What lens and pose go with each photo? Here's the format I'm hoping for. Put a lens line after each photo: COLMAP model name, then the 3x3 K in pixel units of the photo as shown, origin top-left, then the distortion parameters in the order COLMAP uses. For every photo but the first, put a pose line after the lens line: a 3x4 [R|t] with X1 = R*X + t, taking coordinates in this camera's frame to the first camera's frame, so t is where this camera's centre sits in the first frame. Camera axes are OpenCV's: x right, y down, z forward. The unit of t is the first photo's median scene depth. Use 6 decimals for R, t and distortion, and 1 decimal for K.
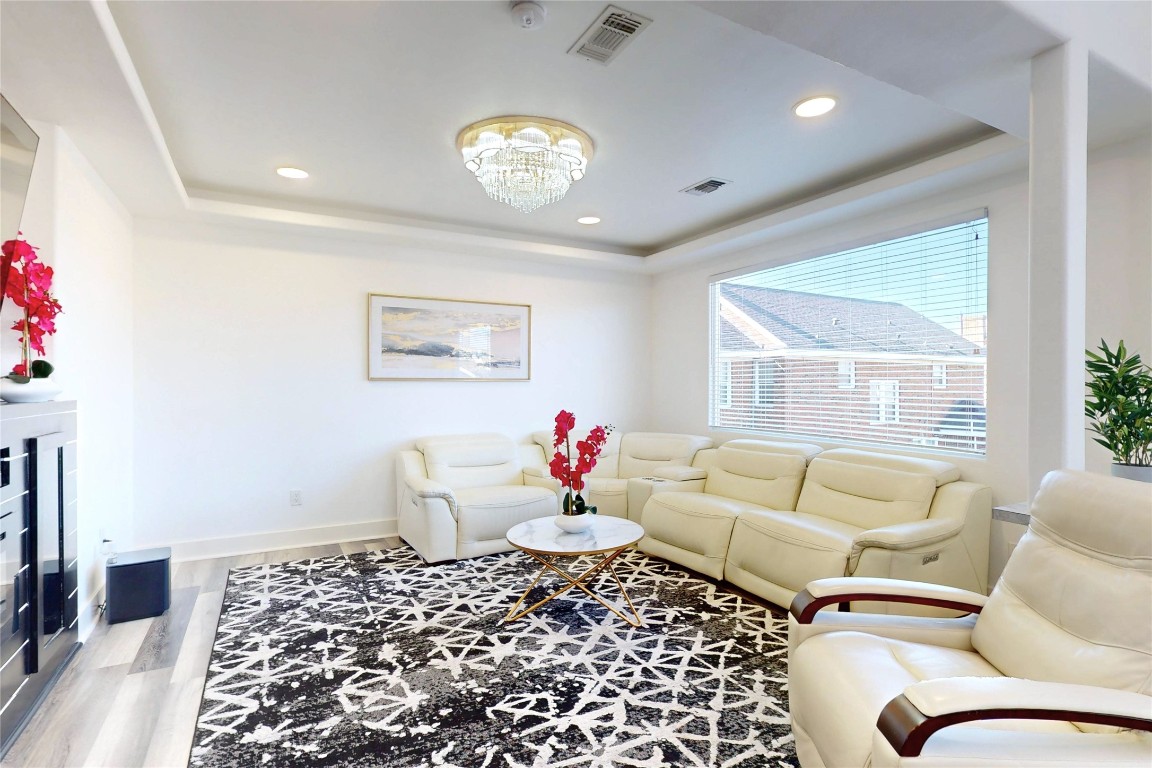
lens RADIAL K [[577.7, 0, 574.4], [0, 577.7, 386.8], [0, 0, 1]] dist [-0.000603, -0.002319]
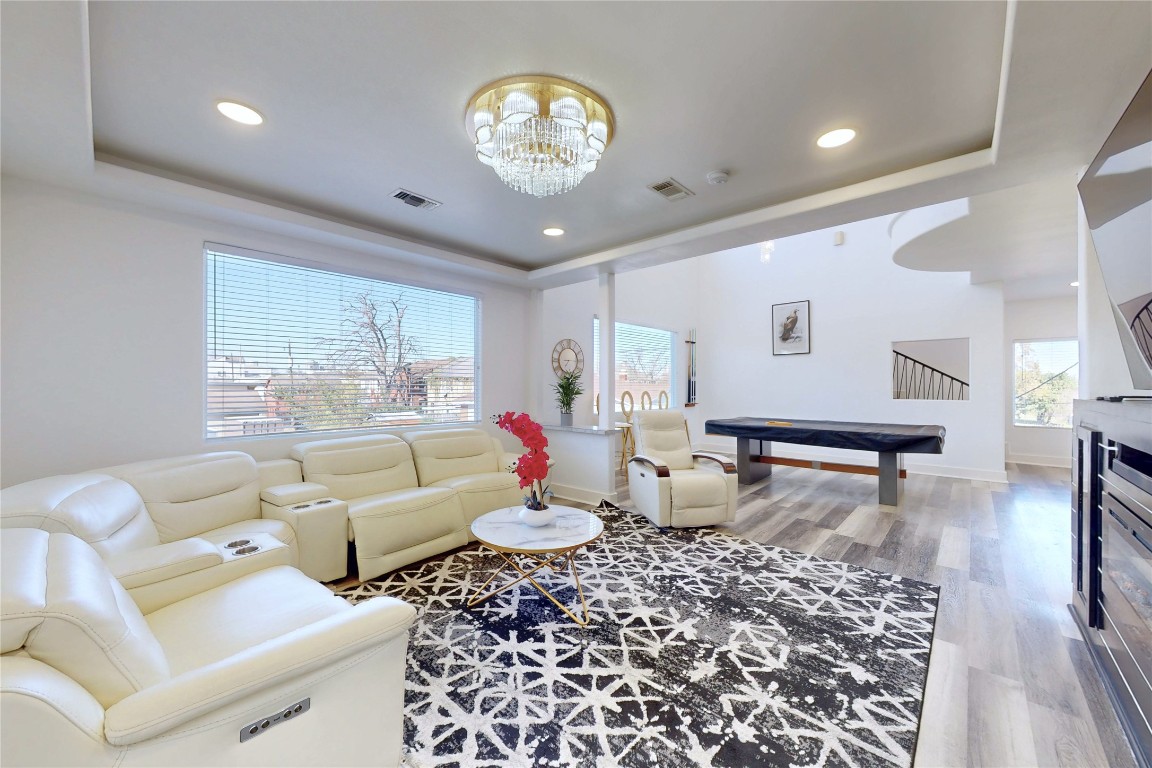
lens RADIAL K [[449.6, 0, 570.1], [0, 449.6, 386.2], [0, 0, 1]] dist [-0.002266, 0.000396]
pose [[-0.343970, -0.003068, 0.938976, -0.988512], [0.000798, 0.999993, 0.003560, -0.005382], [-0.938980, 0.001974, -0.343965, 1.541320]]
